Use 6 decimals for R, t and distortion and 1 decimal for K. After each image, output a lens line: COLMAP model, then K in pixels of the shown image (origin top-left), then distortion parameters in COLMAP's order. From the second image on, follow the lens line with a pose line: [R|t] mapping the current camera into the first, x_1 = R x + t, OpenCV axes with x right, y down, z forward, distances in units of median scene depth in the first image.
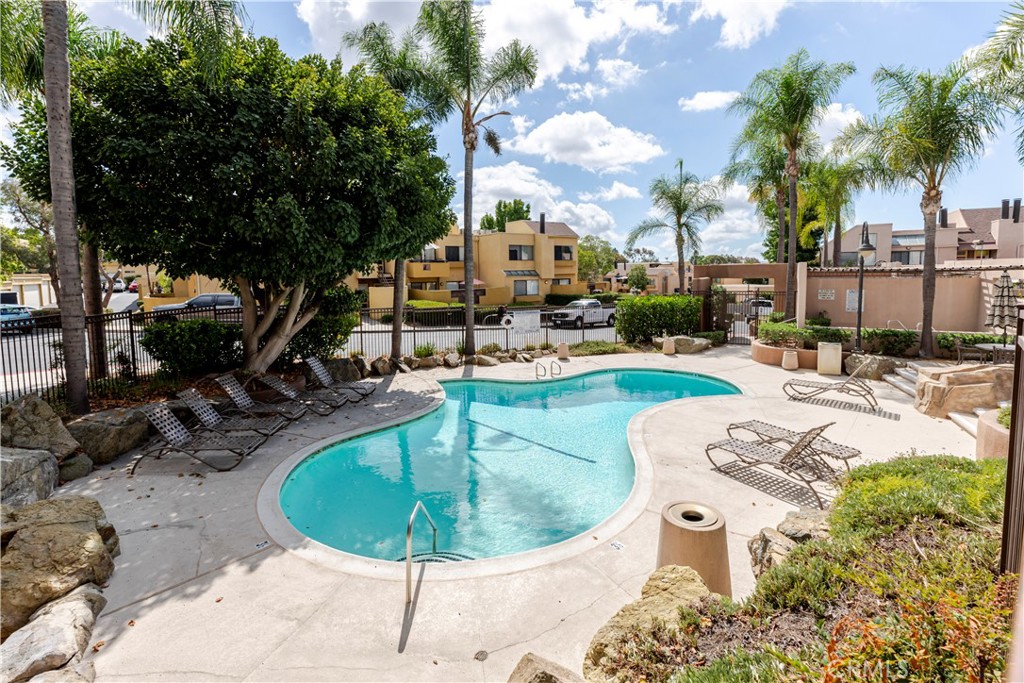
lens RADIAL K [[423.1, 0, 507.1], [0, 423.1, 323.5], [0, 0, 1]] dist [0.000150, 0.000106]
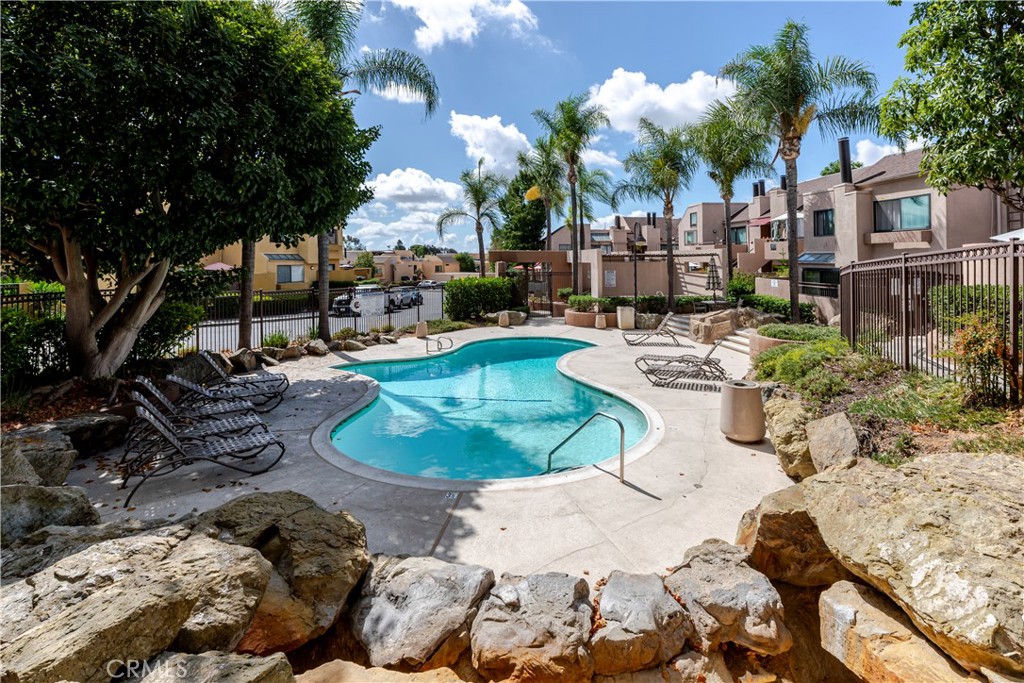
lens RADIAL K [[432.8, 0, 510.7], [0, 432.8, 286.6], [0, 0, 1]] dist [0.000522, 0.000137]
pose [[0.844728, -0.022101, 0.534739, -0.288059], [0.052209, 0.997784, -0.041237, 0.017393], [-0.532642, 0.062752, 0.844011, -0.003007]]
